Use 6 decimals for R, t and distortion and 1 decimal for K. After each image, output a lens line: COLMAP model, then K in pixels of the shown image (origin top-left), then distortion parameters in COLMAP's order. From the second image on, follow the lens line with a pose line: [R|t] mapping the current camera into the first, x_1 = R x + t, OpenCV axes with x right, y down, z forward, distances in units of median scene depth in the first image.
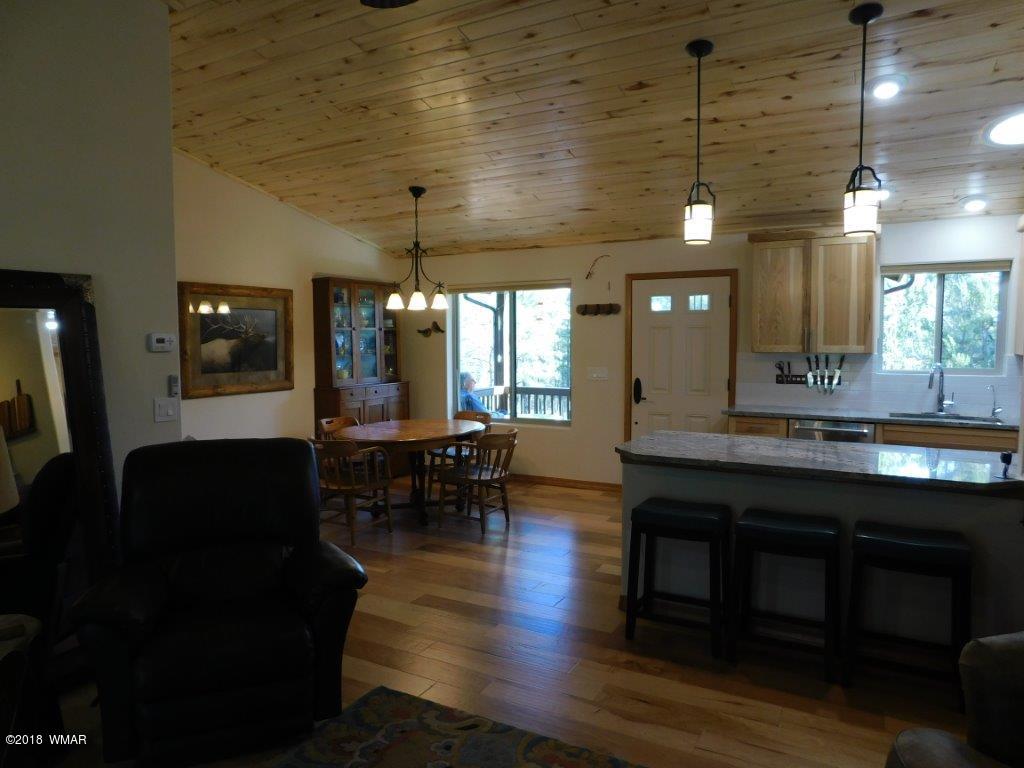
lens RADIAL K [[680.9, 0, 513.6], [0, 680.9, 383.9], [0, 0, 1]] dist [-0.068889, 0.052558]
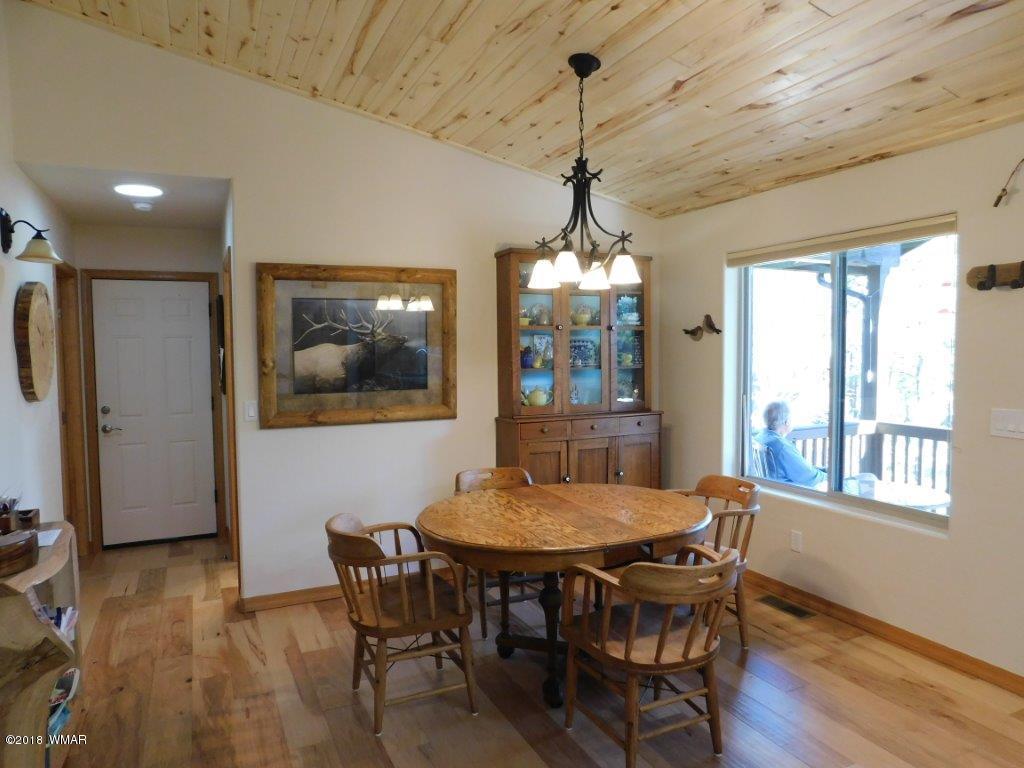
lens RADIAL K [[680.9, 0, 514.2], [0, 680.9, 385.7], [0, 0, 1]] dist [-0.068889, 0.052558]
pose [[0.811214, 0.031211, -0.583915, 0.115871], [-0.036101, 0.999343, 0.003262, -0.029524], [0.583634, 0.018434, 0.811808, 0.492463]]
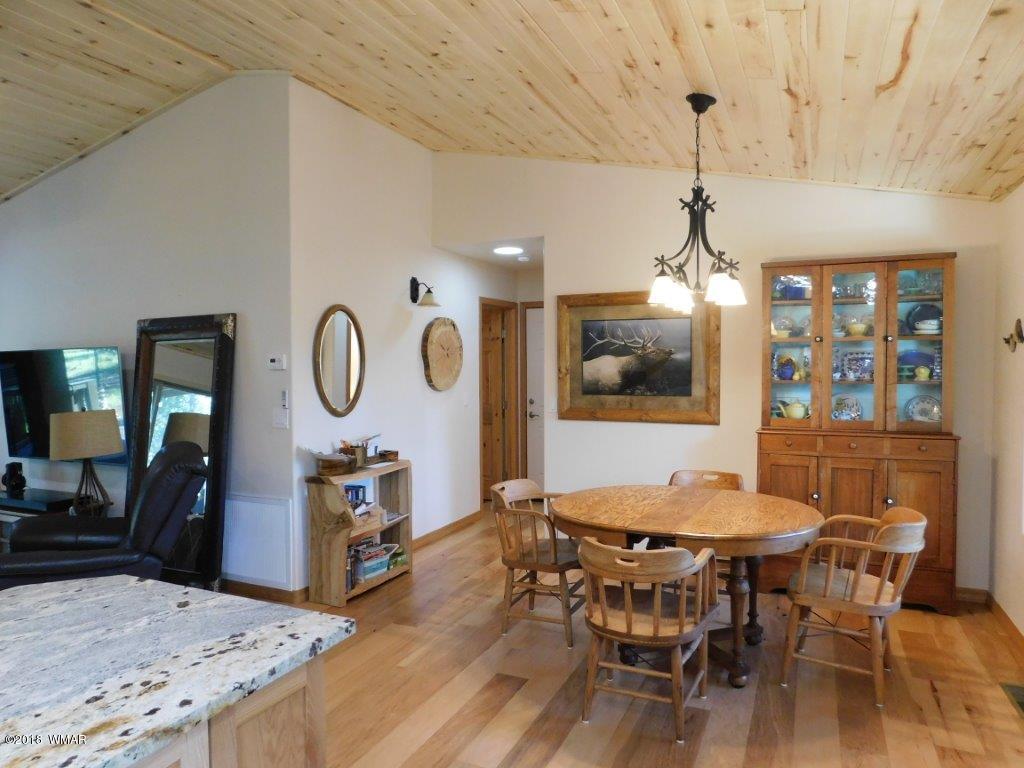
lens RADIAL K [[680.9, 0, 510.8], [0, 680.9, 390.0], [0, 0, 1]] dist [-0.068889, 0.052558]
pose [[0.073682, 0.048995, -0.996078, 0.387723], [-0.063870, 0.996974, 0.044315, -0.048384], [0.995234, 0.060354, 0.076588, 0.730458]]
